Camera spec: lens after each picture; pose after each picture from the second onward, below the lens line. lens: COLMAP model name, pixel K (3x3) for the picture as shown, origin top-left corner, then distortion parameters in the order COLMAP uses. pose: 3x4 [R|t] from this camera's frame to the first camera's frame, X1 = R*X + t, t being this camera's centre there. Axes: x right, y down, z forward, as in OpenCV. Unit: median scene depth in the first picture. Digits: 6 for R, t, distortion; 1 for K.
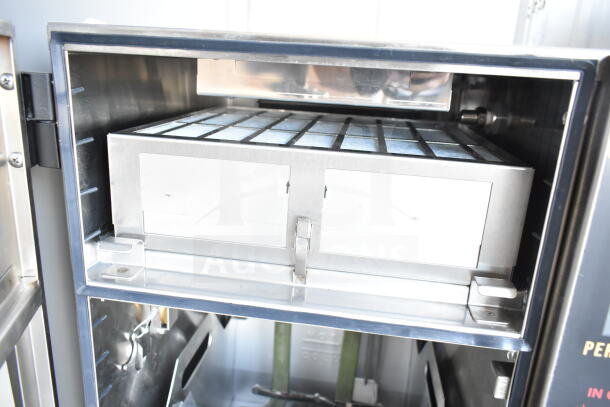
lens RADIAL K [[465.4, 0, 302.7], [0, 465.4, 203.8], [0, 0, 1]] dist [-0.023212, 0.013839]
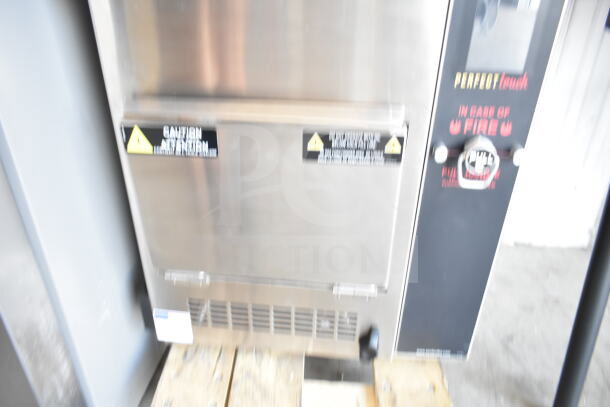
lens RADIAL K [[465.4, 0, 305.1], [0, 465.4, 205.7], [0, 0, 1]] dist [-0.023212, 0.013839]
pose [[0.996112, -0.074425, 0.047144, -0.008046], [0.060752, 0.967815, 0.244218, 0.245470], [-0.063802, -0.240404, 0.968574, -0.486647]]
